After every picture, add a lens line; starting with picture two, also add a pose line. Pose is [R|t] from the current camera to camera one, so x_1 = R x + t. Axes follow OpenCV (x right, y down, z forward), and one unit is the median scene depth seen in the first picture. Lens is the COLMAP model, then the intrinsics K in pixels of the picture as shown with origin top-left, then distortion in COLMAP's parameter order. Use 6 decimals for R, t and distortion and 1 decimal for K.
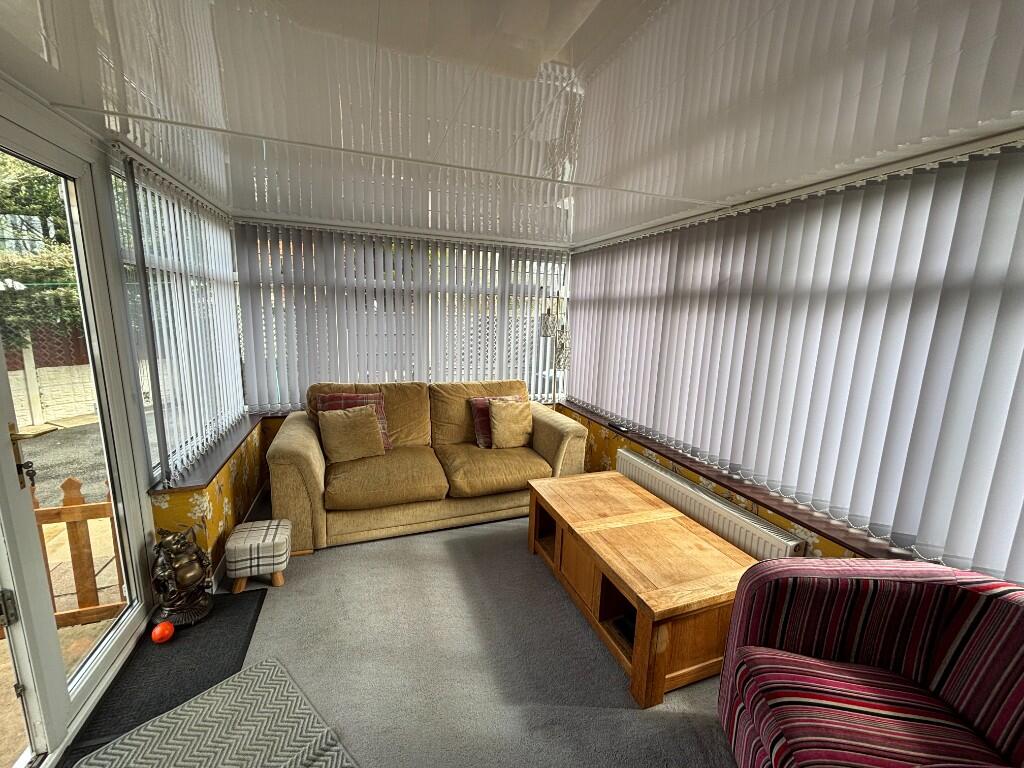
lens RADIAL K [[416.8, 0, 511.5], [0, 416.8, 386.0], [0, 0, 1]] dist [0.009414, -0.000673]
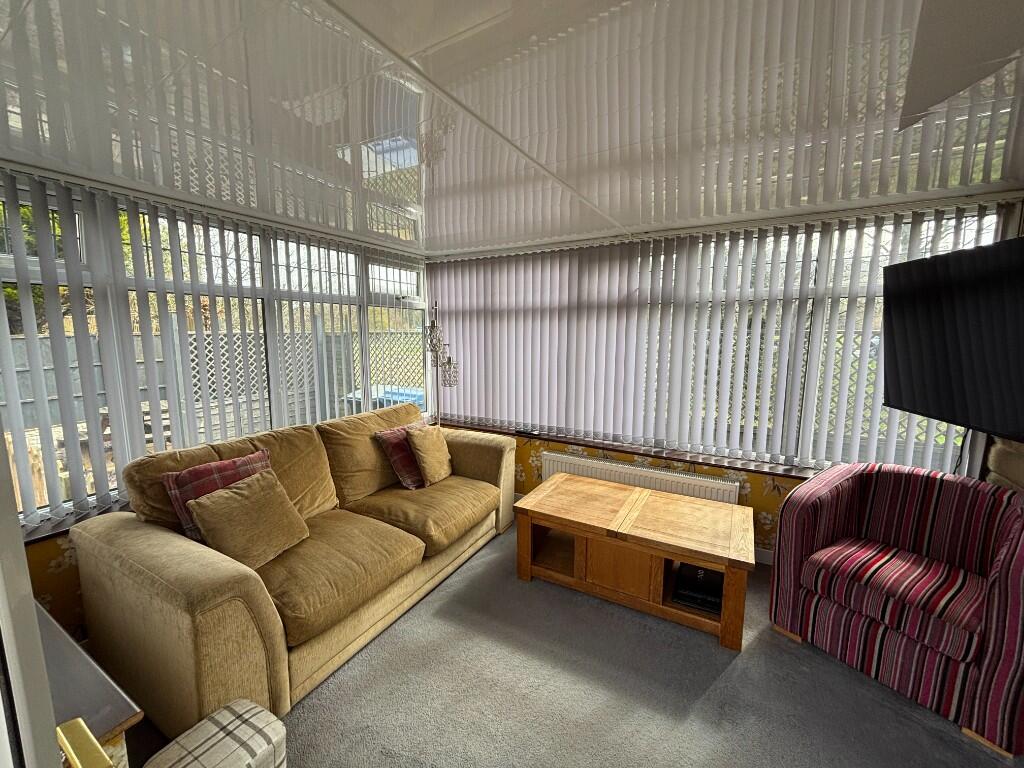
lens RADIAL K [[416.8, 0, 510.7], [0, 416.8, 384.7], [0, 0, 1]] dist [0.009414, -0.000673]
pose [[0.758466, -0.118845, 0.640785, -0.491159], [0.140041, 0.989985, 0.017852, -0.050571], [-0.636489, 0.076196, 0.767513, 0.259738]]
